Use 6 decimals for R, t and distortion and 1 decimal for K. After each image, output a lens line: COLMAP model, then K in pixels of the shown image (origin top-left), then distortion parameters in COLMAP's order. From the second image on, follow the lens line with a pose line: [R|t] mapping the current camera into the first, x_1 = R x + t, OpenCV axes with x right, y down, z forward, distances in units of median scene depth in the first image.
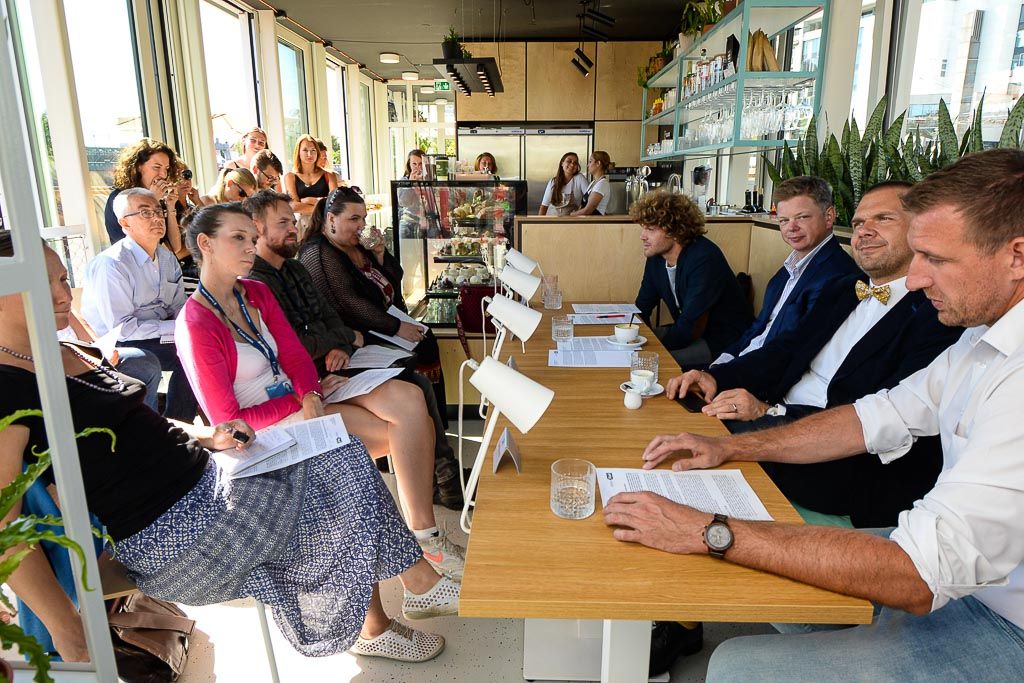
lens RADIAL K [[653.1, 0, 518.0], [0, 653.1, 356.3], [0, 0, 1]] dist [-0.029220, 0.001392]
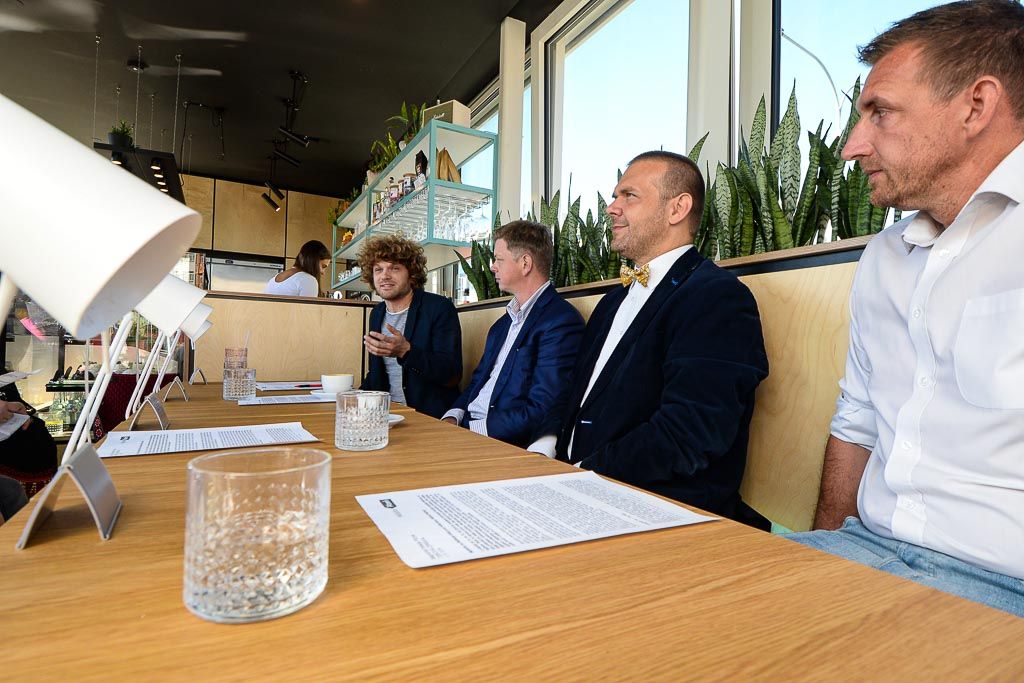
lens RADIAL K [[538.5, 0, 520.2], [0, 538.5, 337.7], [0, 0, 1]] dist [0.003330, -0.011280]
pose [[0.864197, 0.027484, 0.502403, 0.015166], [0.112410, 0.962723, -0.246025, 0.050198], [-0.490437, 0.269089, 0.828893, 0.176233]]
